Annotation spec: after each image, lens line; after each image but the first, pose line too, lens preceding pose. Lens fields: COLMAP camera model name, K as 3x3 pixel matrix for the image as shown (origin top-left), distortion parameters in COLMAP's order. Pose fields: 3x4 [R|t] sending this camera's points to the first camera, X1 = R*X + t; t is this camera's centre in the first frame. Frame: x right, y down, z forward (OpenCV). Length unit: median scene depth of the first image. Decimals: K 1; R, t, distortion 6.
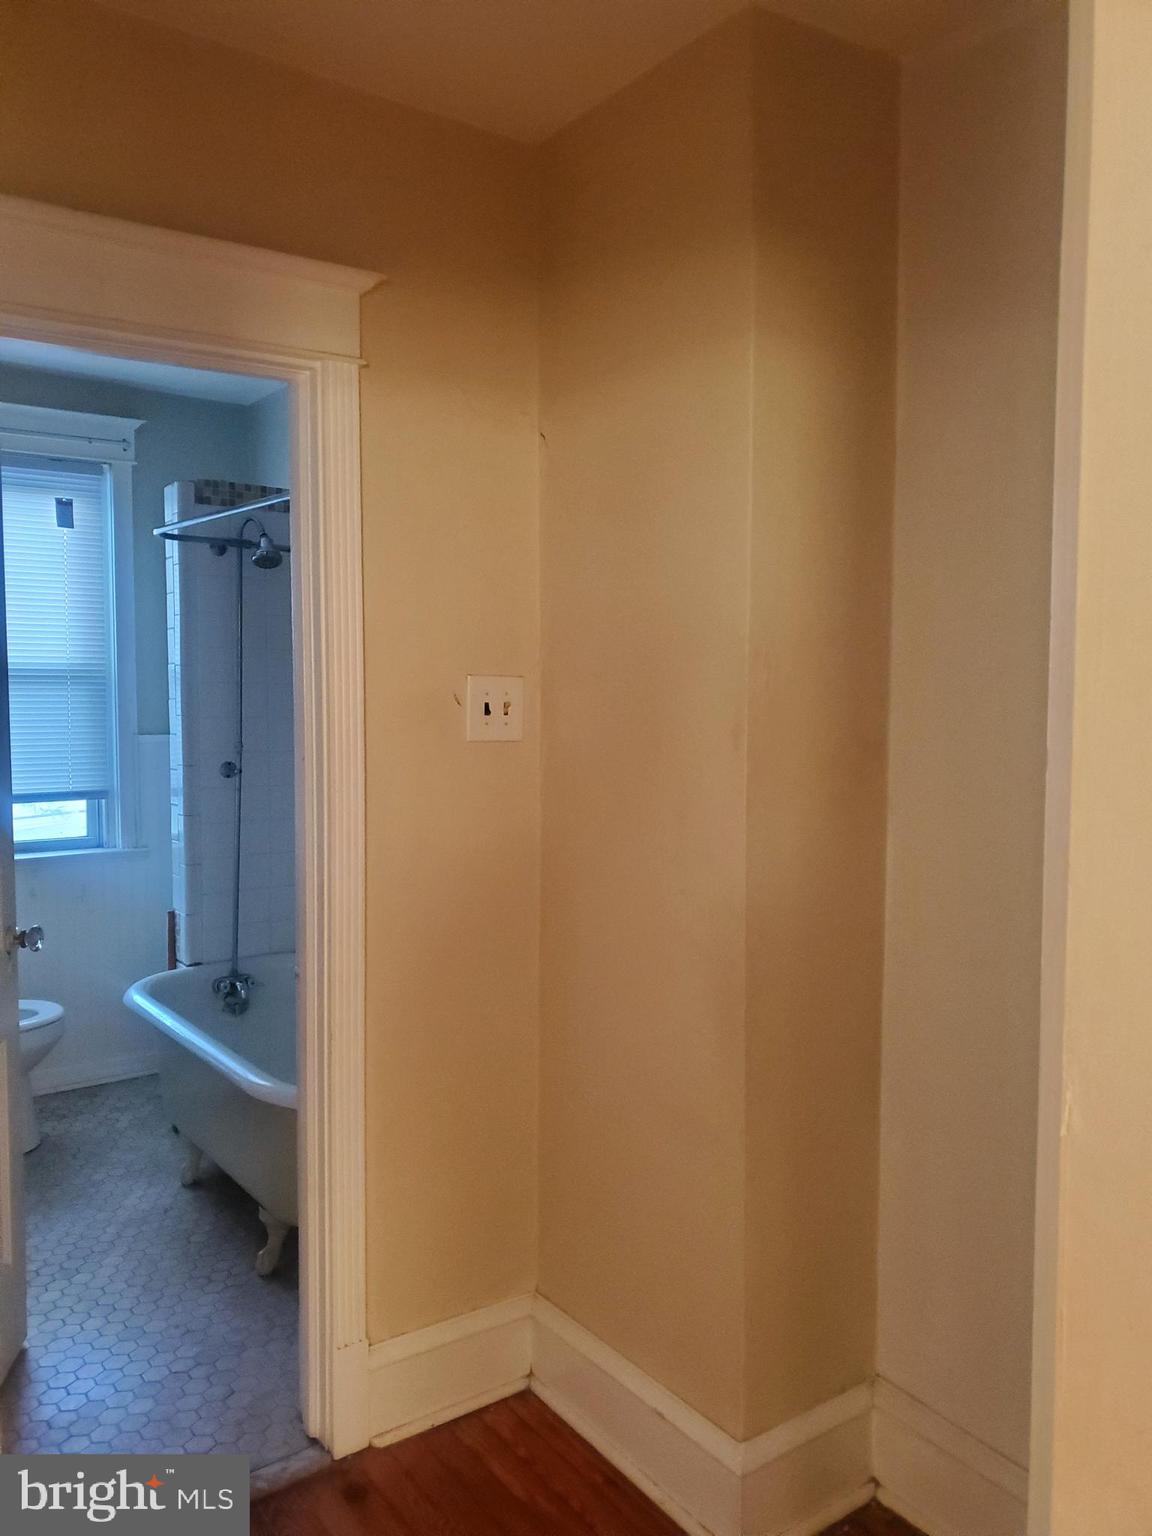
lens RADIAL K [[1201.7, 0, 565.0], [0, 1201.7, 768.6], [0, 0, 1]] dist [0.011507, 0.002700]
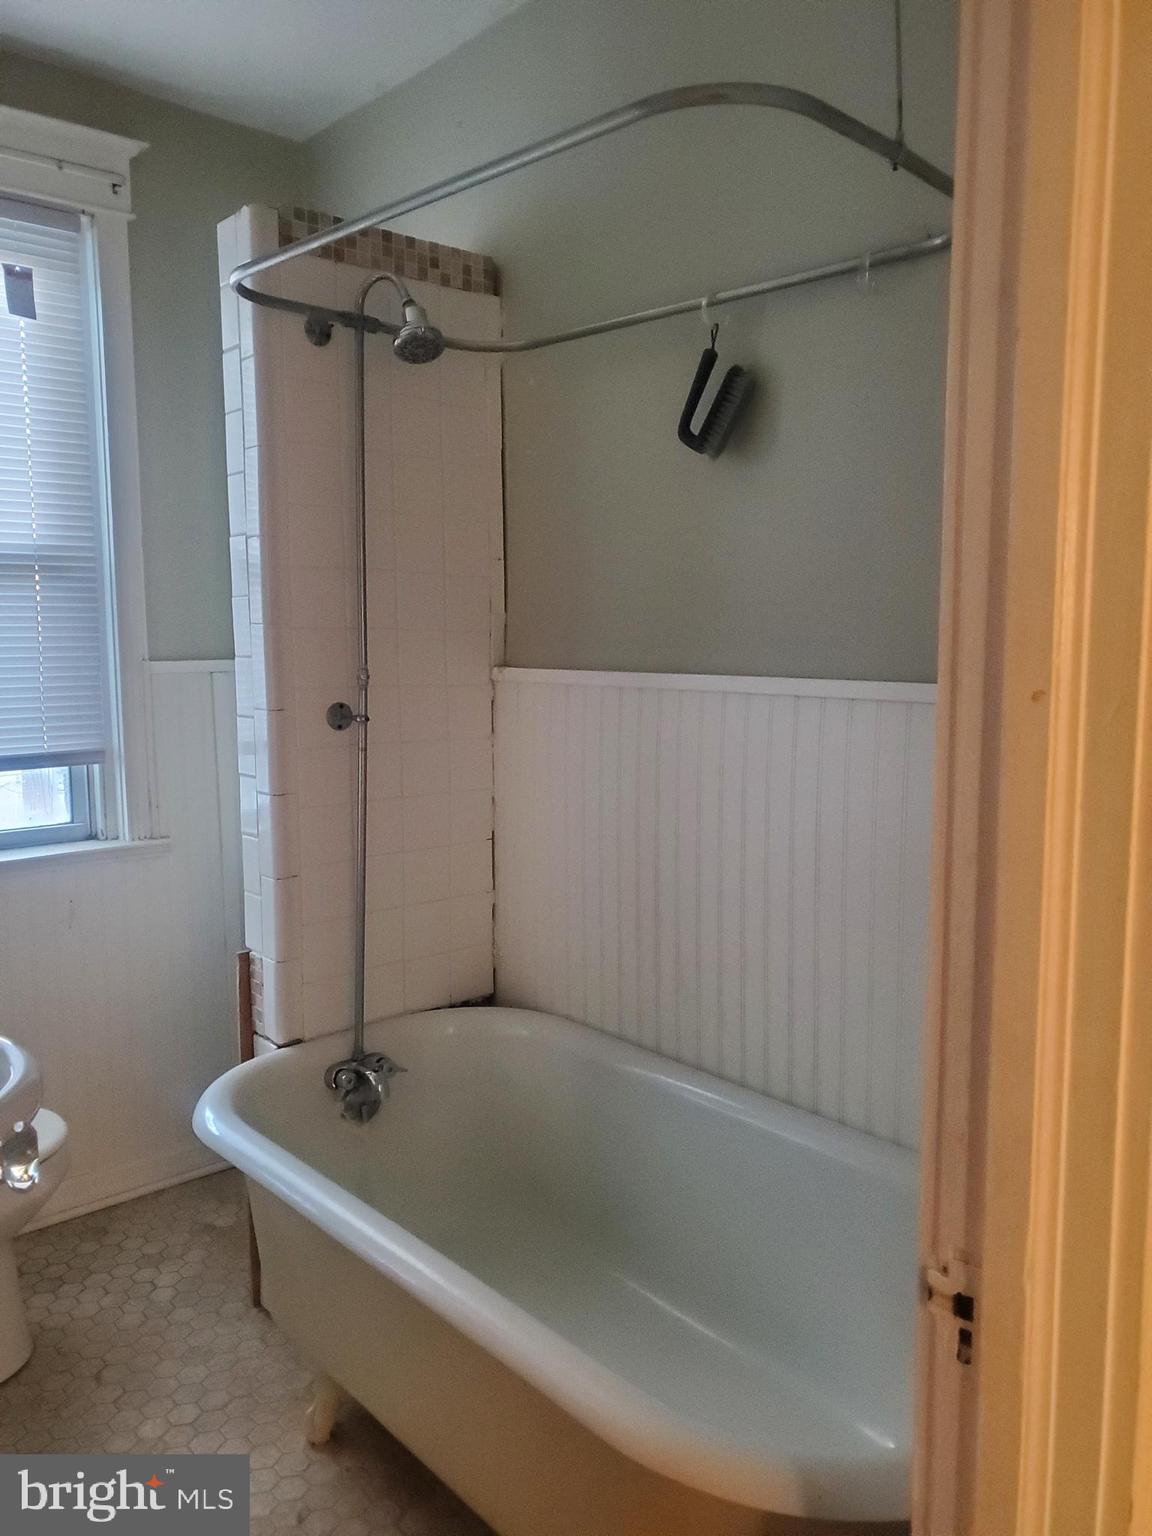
lens RADIAL K [[1201.7, 0, 587.3], [0, 1201.7, 767.6], [0, 0, 1]] dist [0.011507, 0.002700]
pose [[0.994792, -0.017625, 0.100389, -0.222804], [0.012211, 0.998451, 0.054284, -0.004389], [-0.101190, -0.052775, 0.993466, 0.404522]]
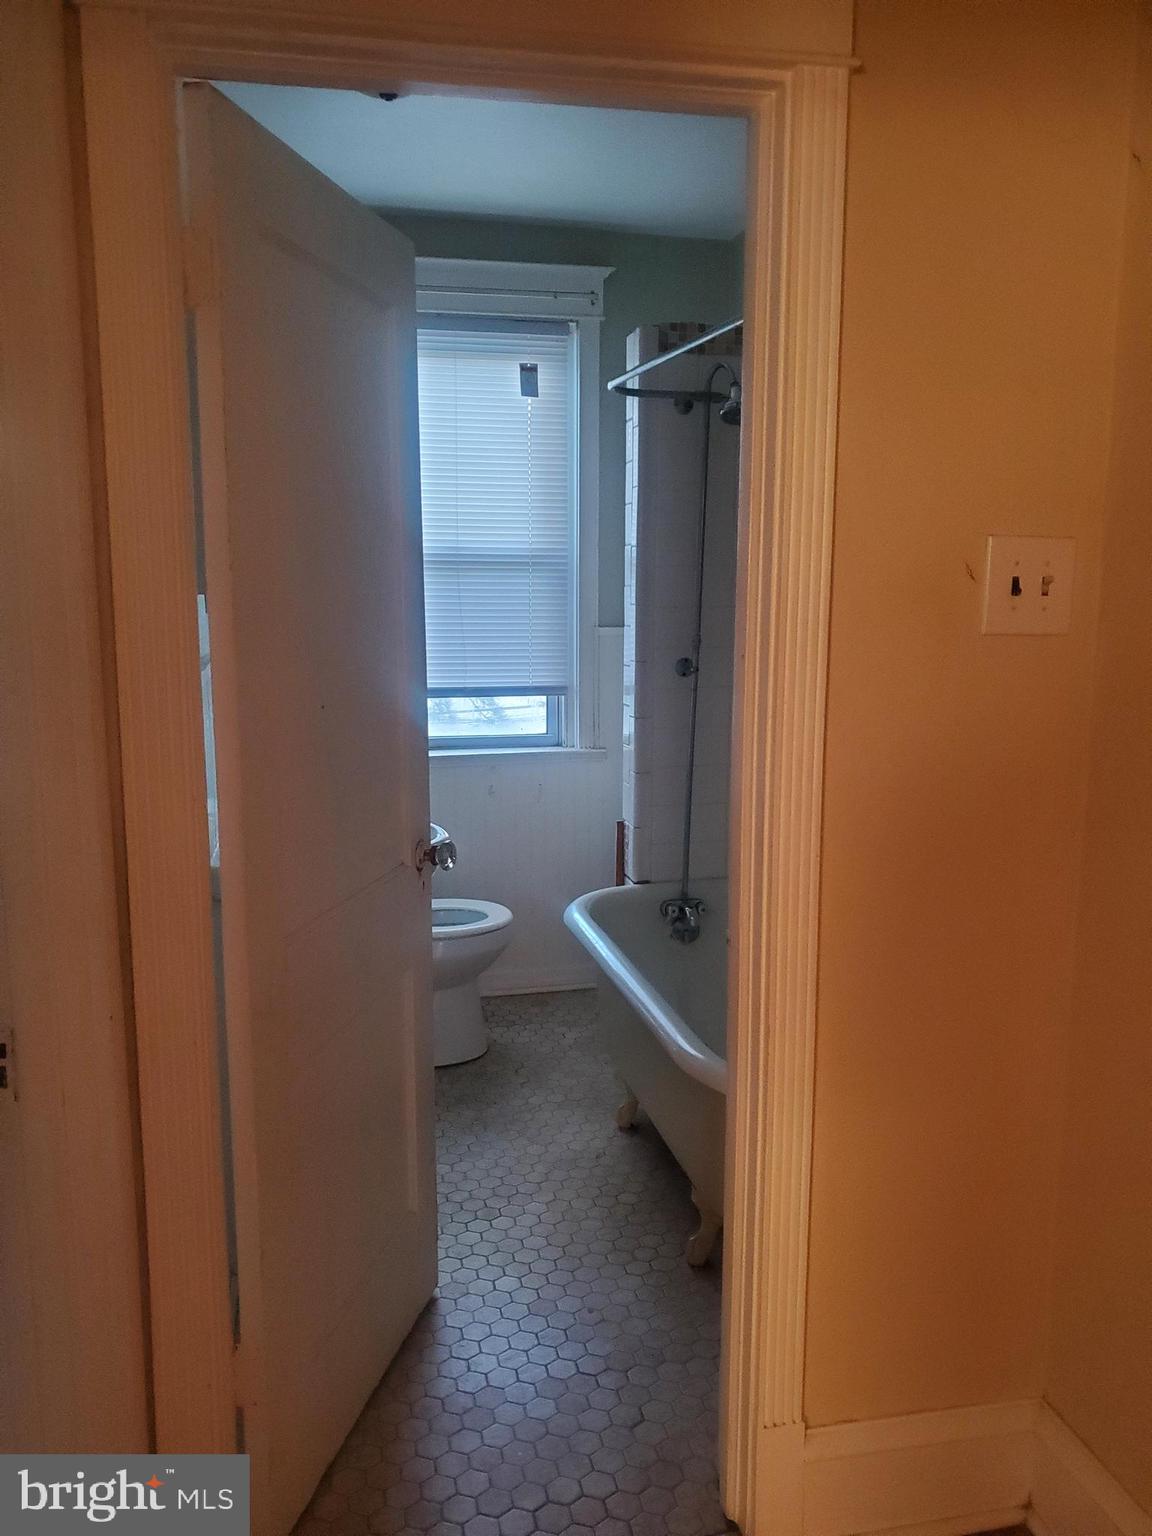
lens RADIAL K [[1201.7, 0, 578.9], [0, 1201.7, 776.1], [0, 0, 1]] dist [0.011507, 0.002700]
pose [[0.923906, 0.058639, -0.378098, -0.018539], [-0.024131, 0.995149, 0.095372, -0.000722], [0.381857, -0.078991, 0.920840, 0.166339]]
